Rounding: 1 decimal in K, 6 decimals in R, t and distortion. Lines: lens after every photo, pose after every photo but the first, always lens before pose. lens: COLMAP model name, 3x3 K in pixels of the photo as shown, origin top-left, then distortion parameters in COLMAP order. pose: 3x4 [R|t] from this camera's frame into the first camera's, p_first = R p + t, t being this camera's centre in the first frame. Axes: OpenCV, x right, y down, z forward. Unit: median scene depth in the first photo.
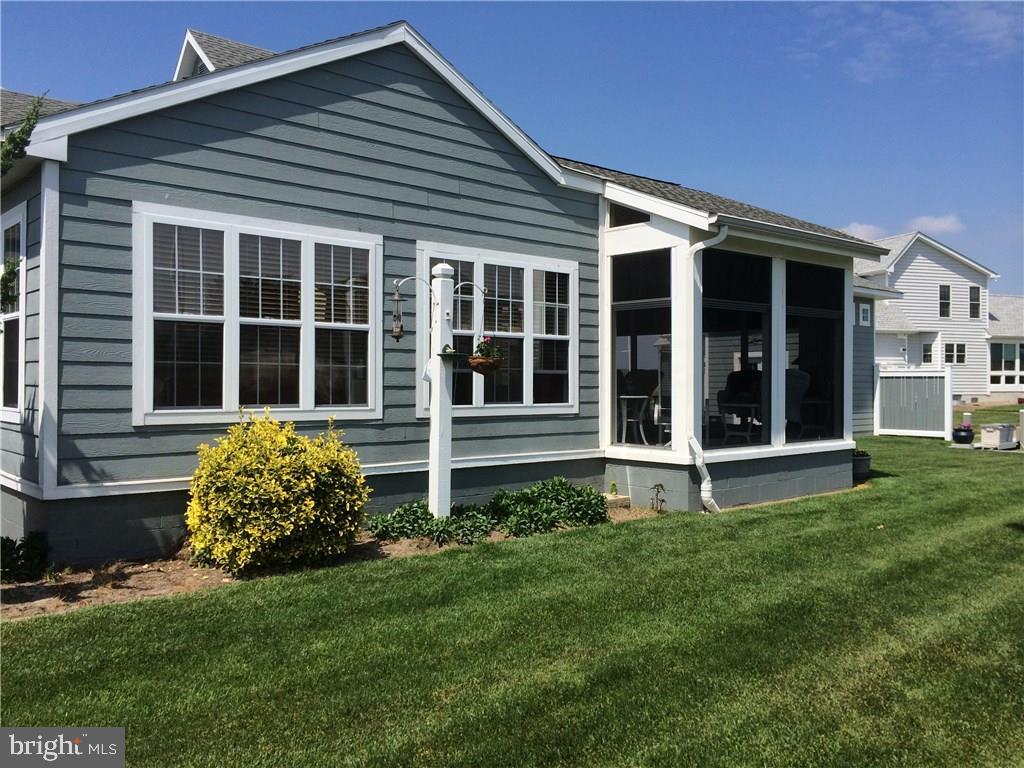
lens RADIAL K [[853.3, 0, 529.7], [0, 853.3, 382.4], [0, 0, 1]] dist [0.117102, -0.098845]
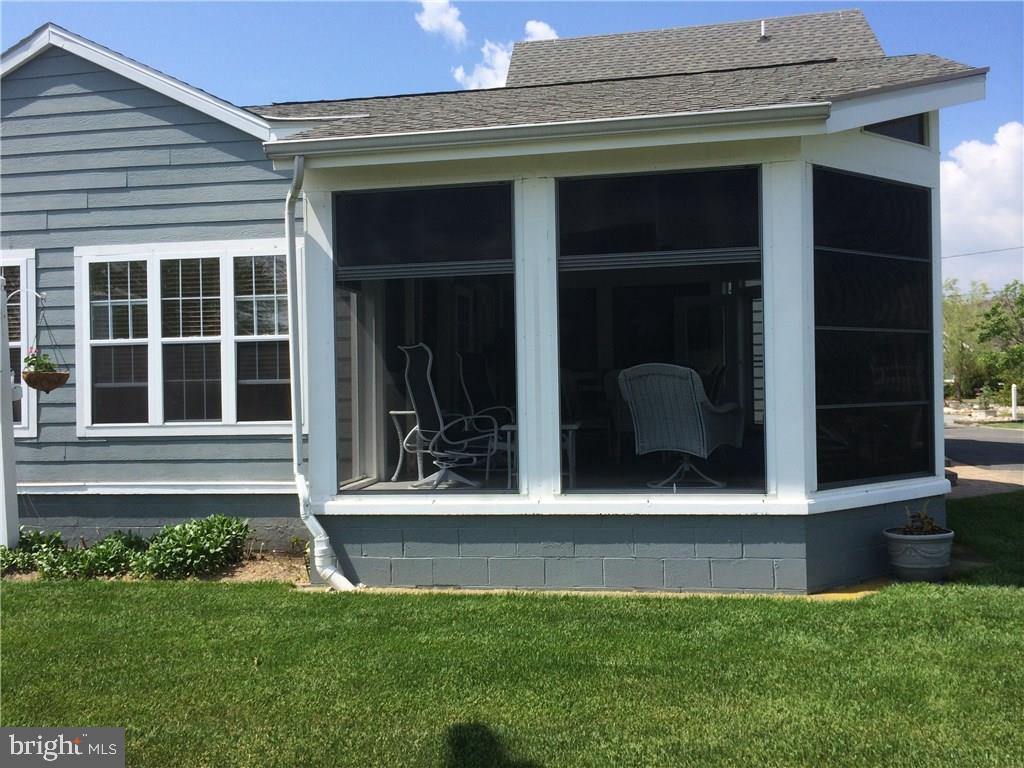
lens RADIAL K [[853.3, 0, 529.7], [0, 853.3, 382.4], [0, 0, 1]] dist [0.117102, -0.098845]
pose [[0.628763, -0.023797, -0.777232, 0.839891], [0.020116, 0.999695, -0.014336, 0.005059], [0.777336, -0.006621, 0.629050, 0.716106]]
